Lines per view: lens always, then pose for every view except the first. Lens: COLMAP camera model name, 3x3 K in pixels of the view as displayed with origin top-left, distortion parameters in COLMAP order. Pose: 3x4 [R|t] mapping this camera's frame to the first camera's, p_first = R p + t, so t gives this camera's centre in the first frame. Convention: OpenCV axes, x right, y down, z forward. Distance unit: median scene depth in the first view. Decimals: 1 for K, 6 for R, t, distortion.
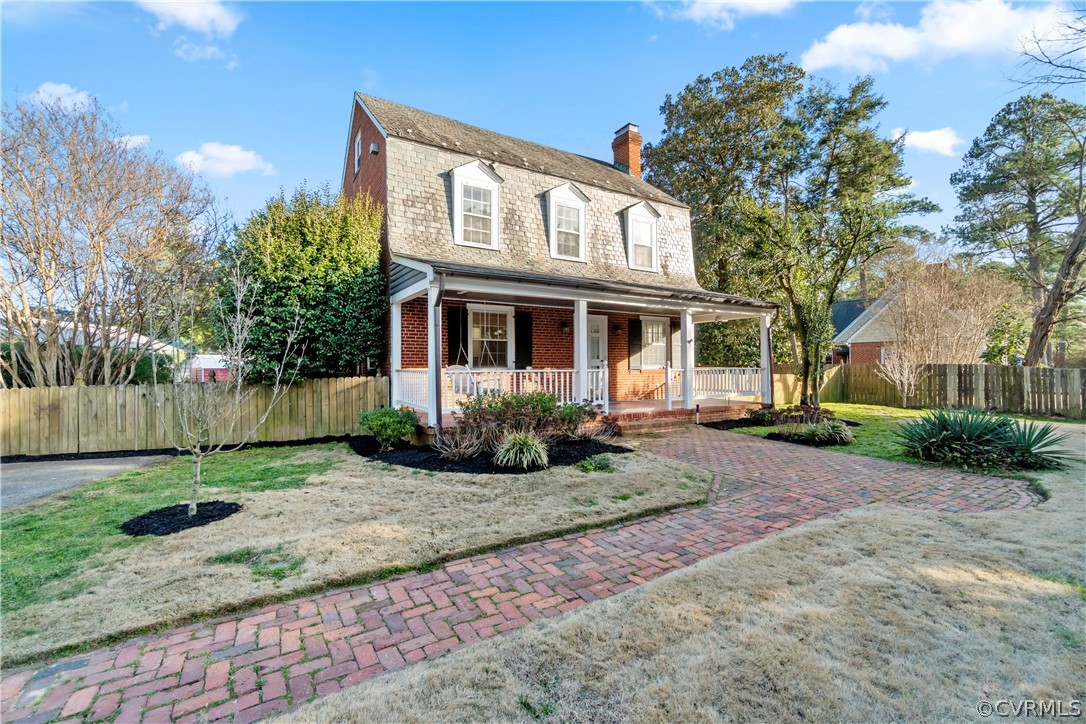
lens RADIAL K [[470.2, 0, 515.0], [0, 470.2, 362.1], [0, 0, 1]] dist [-0.000545, 0.000066]
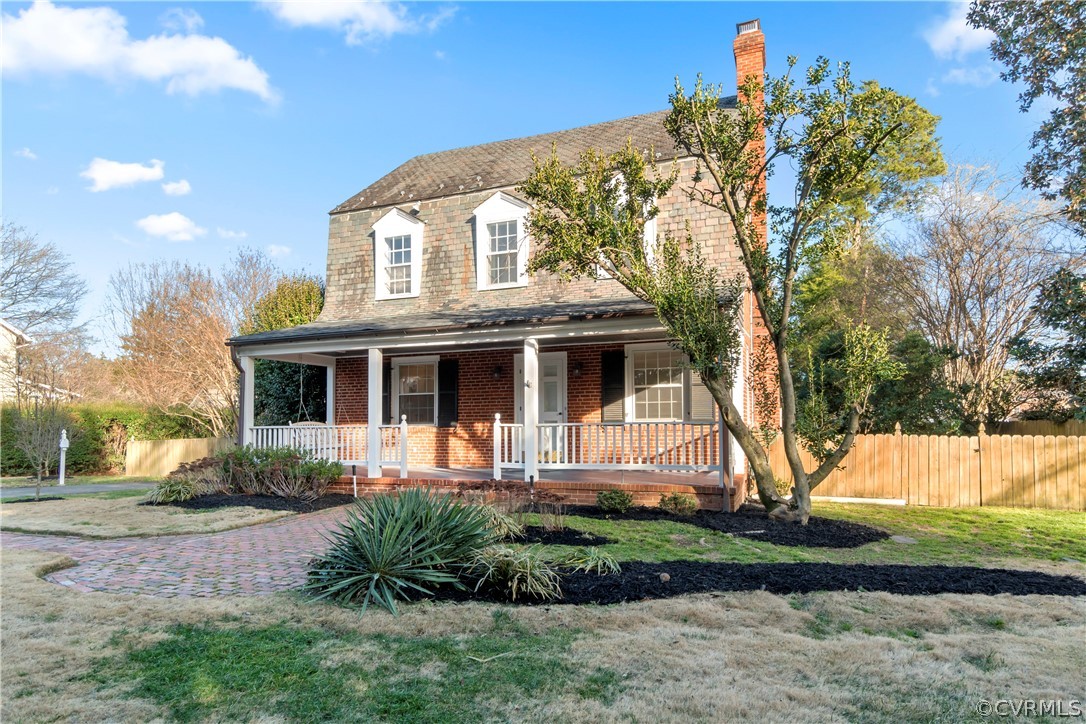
lens RADIAL K [[585.0, 0, 550.5], [0, 585.0, 418.2], [0, 0, 1]] dist [0.004938, 0.000323]
pose [[0.644479, -0.013036, -0.764511, 0.976697], [0.015384, 0.999873, -0.004080, 0.009519], [0.764468, -0.009131, 0.644598, 0.441825]]
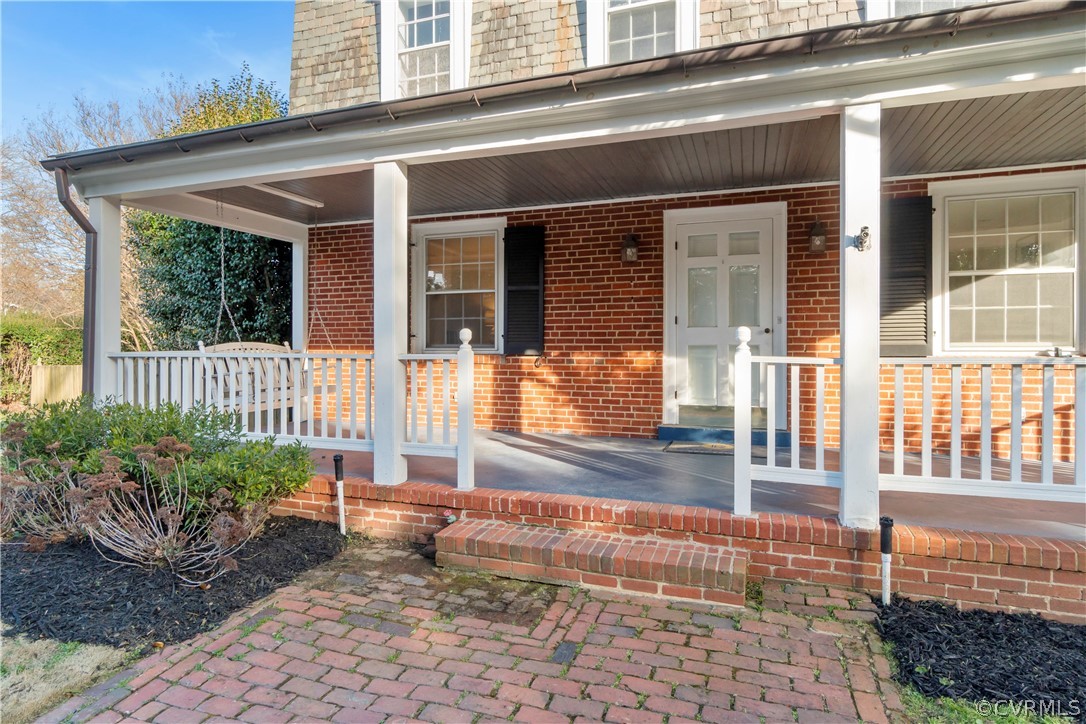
lens RADIAL K [[585.0, 0, 542.4], [0, 585.0, 354.4], [0, 0, 1]] dist [0.004938, 0.000323]
pose [[0.649127, 0.012568, -0.760576, 0.461515], [0.005092, 0.999769, 0.020866, 0.005674], [0.760663, -0.017418, 0.648913, 0.647157]]
